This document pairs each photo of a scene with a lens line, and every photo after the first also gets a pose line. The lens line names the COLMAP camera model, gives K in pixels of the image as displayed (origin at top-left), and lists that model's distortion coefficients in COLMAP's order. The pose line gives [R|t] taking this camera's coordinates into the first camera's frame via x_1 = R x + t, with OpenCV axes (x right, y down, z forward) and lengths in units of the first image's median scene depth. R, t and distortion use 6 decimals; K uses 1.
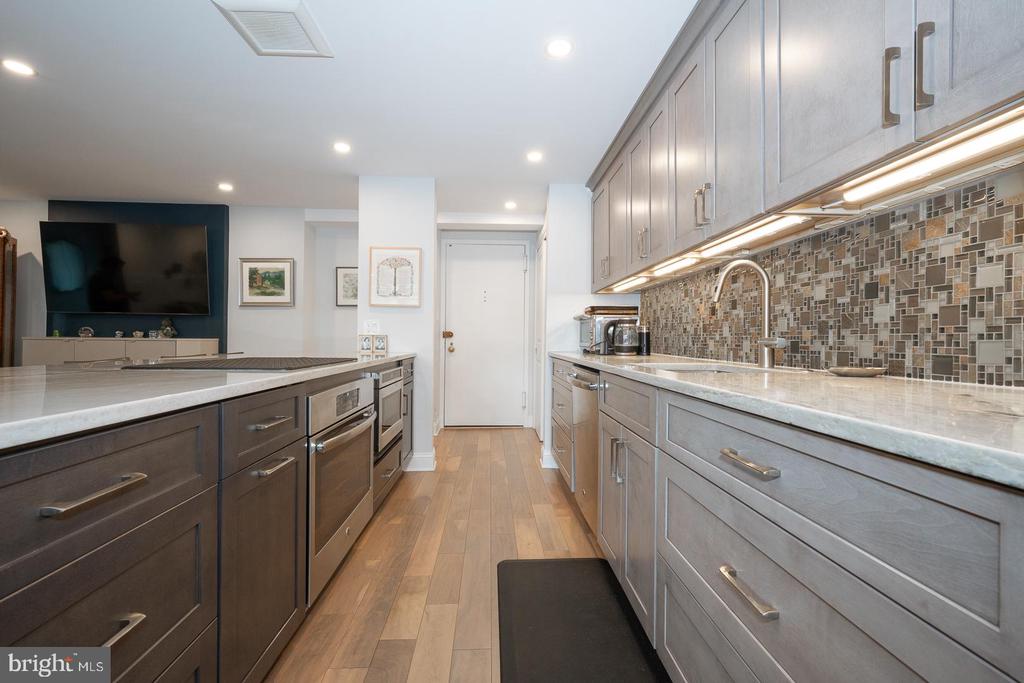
lens RADIAL K [[440.1, 0, 512.0], [0, 440.1, 341.5], [0, 0, 1]] dist [-0.000267, 0.000142]
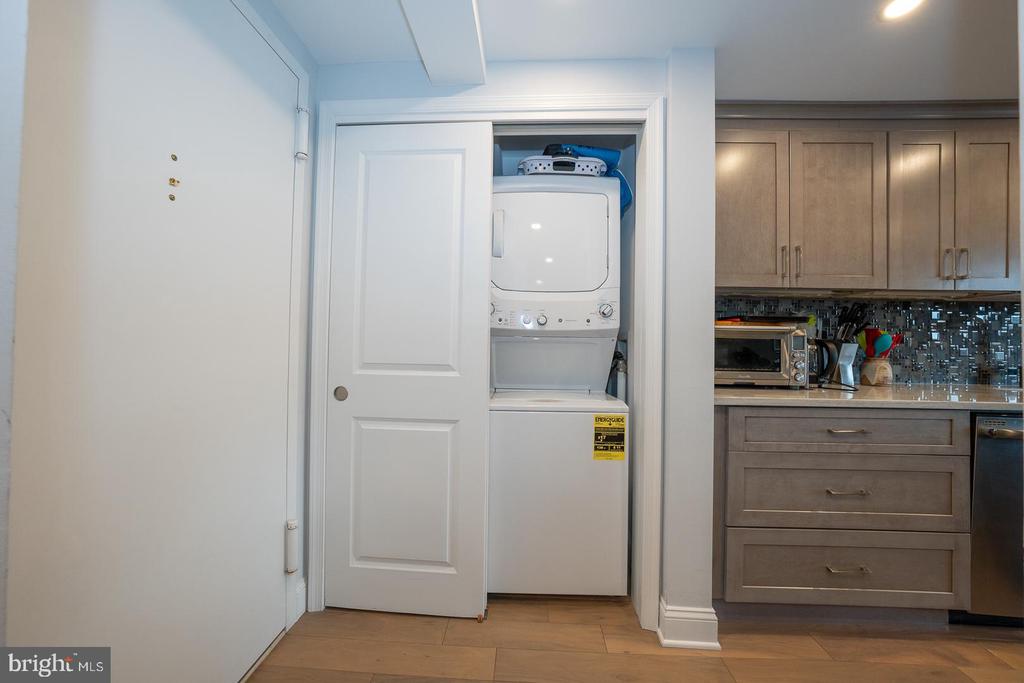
lens RADIAL K [[346.4, 0, 512.0], [0, 346.4, 341.5], [0, 0, 1]] dist [-0.000832, -0.000054]
pose [[0.078322, 0.000333, 0.996928, -0.535753], [-0.011082, 0.999938, 0.000537, -0.058610], [-0.996867, -0.011090, 0.078321, 2.084589]]
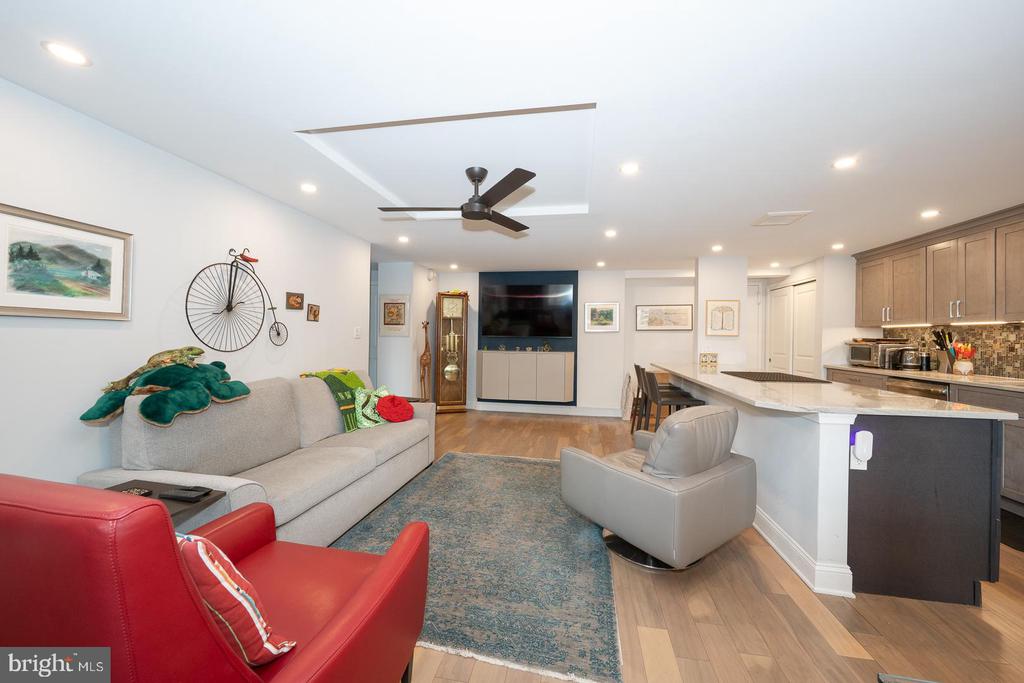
lens RADIAL K [[379.5, 0, 510.9], [0, 379.5, 336.7], [0, 0, 1]] dist [-0.032529, 0.009773]
pose [[0.973664, 0.001018, -0.227984, -1.197413], [-0.002332, 0.999982, -0.005494, -0.114910], [0.227975, 0.005881, 0.973649, -0.901389]]
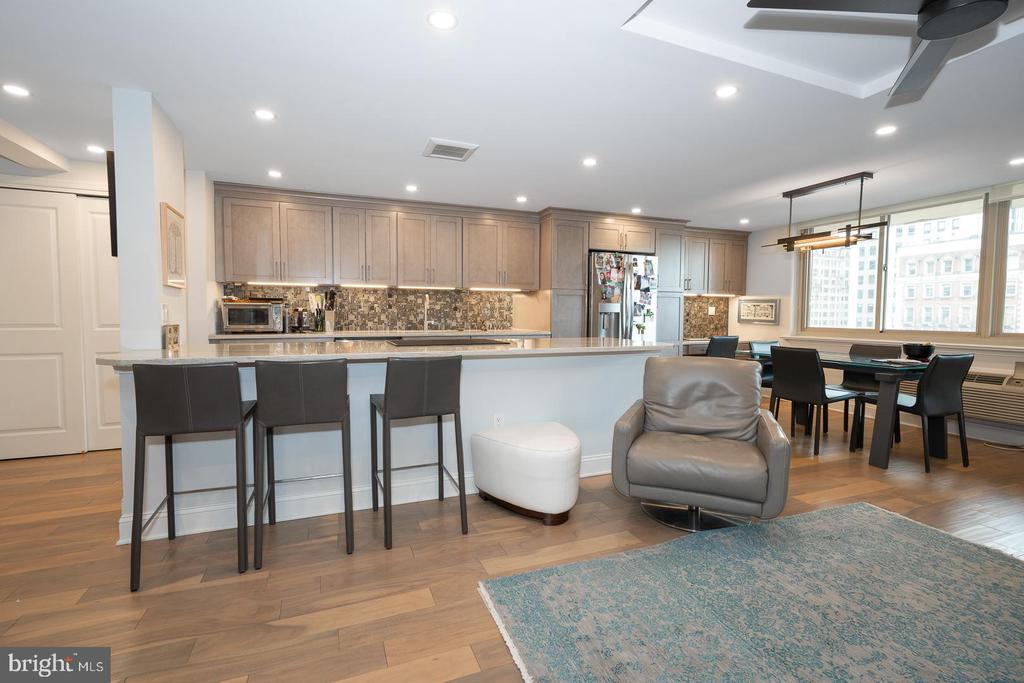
lens RADIAL K [[462.6, 0, 511.5], [0, 462.6, 339.0], [0, 0, 1]] dist [-0.002273, -0.000003]
pose [[-0.325221, -0.061021, 0.943667, -2.074171], [-0.004476, 0.998004, 0.062992, -0.069975], [-0.945627, 0.016263, -0.324845, 1.191850]]
